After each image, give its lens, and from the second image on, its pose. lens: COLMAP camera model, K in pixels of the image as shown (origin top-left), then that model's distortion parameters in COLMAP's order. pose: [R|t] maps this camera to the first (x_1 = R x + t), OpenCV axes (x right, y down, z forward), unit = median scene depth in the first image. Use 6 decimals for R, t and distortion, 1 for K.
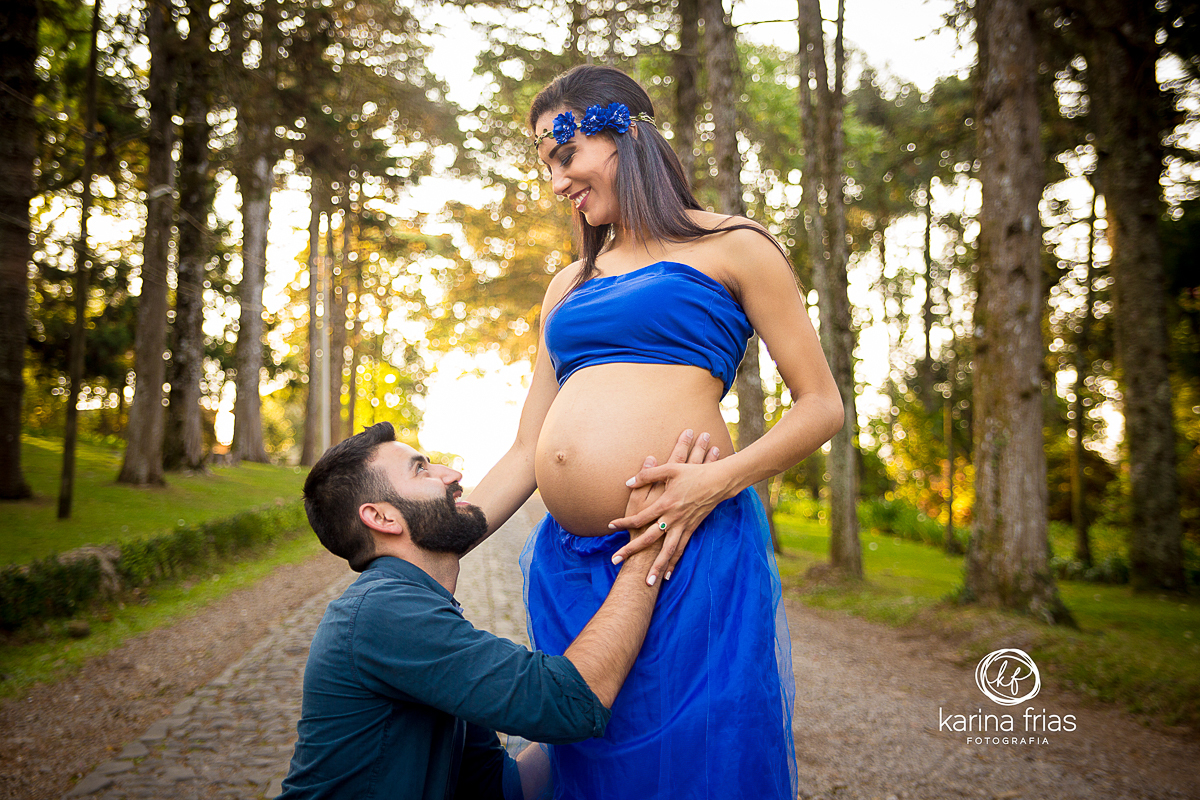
lens RADIAL K [[1500.7, 0, 600.0], [0, 1500.7, 400.0], [0, 0, 1]] dist [0.019814, 0.066810]
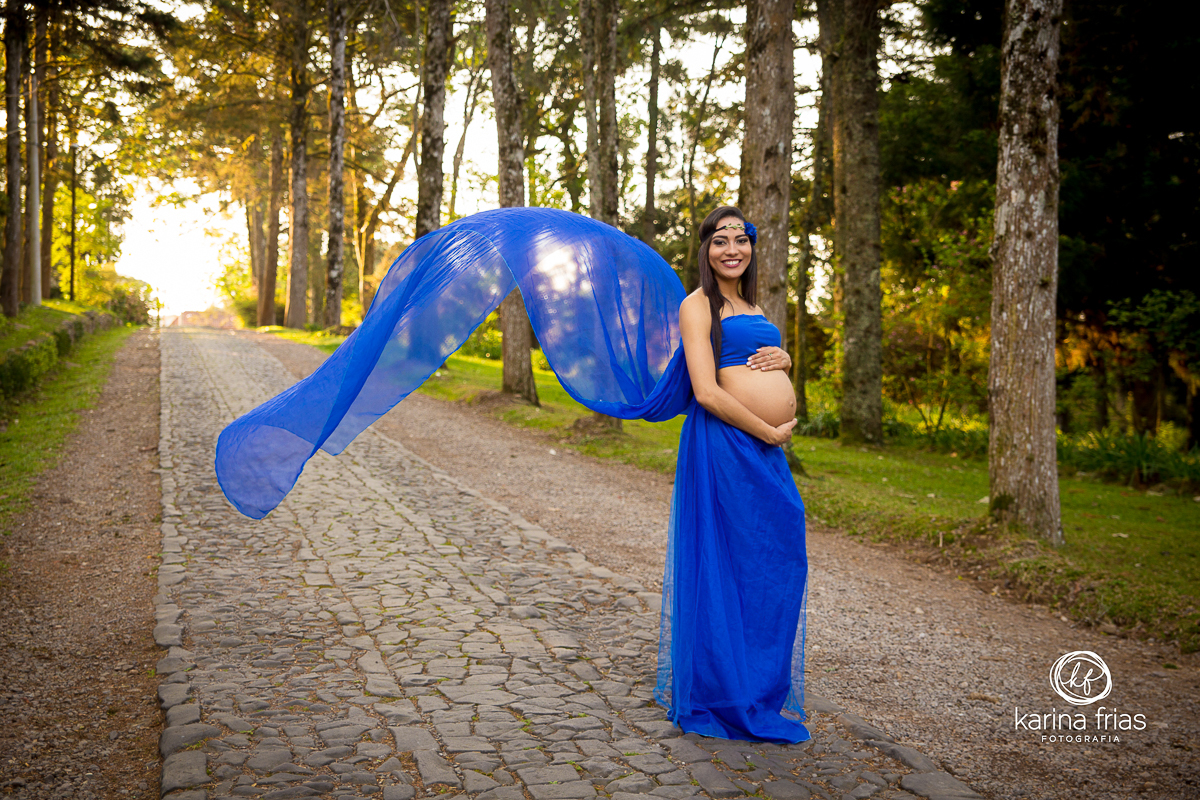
lens RADIAL K [[1638.7, 0, 600.0], [0, 1638.7, 400.0], [0, 0, 1]] dist [0.020682, 0.031900]
pose [[0.979123, 0.015838, 0.202652, -0.087036], [-0.037650, 0.993840, 0.104235, -0.031940], [-0.199753, -0.109689, 0.973687, -0.199356]]
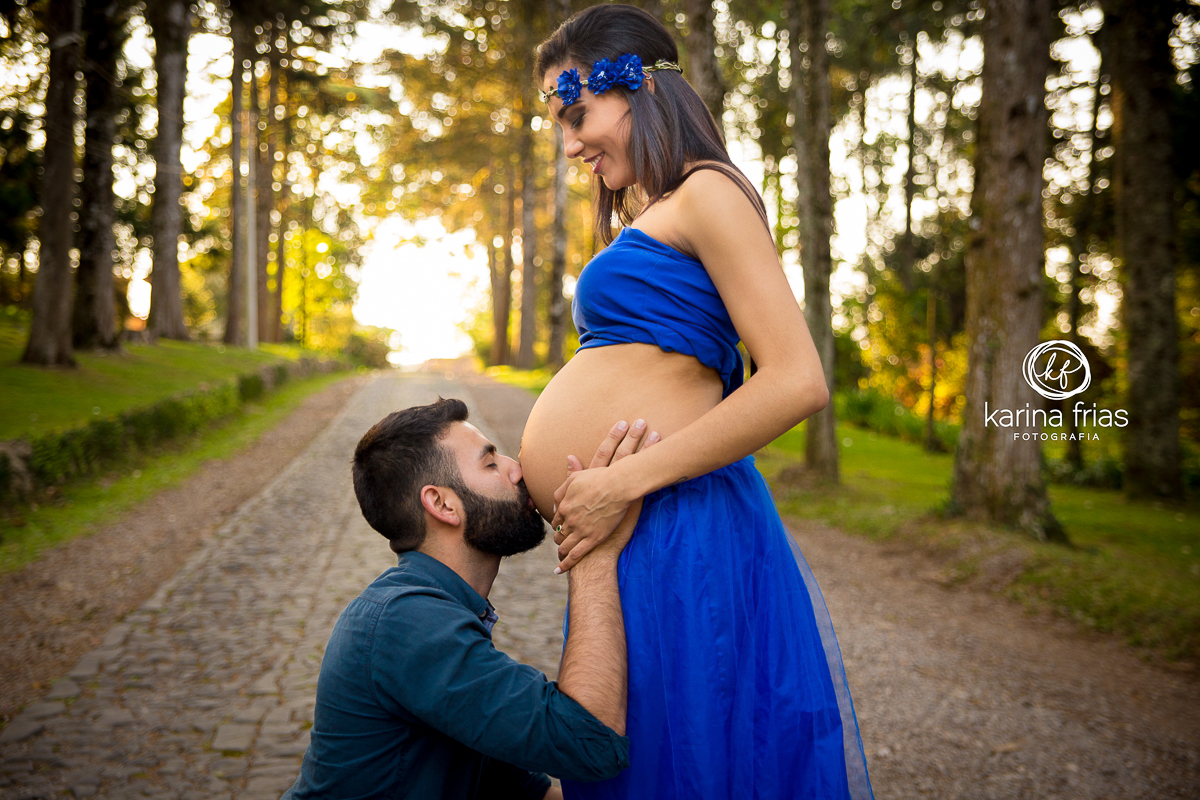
lens RADIAL K [[1625.0, 0, 596.8], [0, 1625.0, 400.7], [0, 0, 1]] dist [0.075298, -0.021140]
pose [[0.999474, 0.010243, 0.030772, -0.006002], [-0.012723, 0.996591, 0.081510, -0.010796], [-0.029832, -0.081859, 0.996197, 0.001822]]
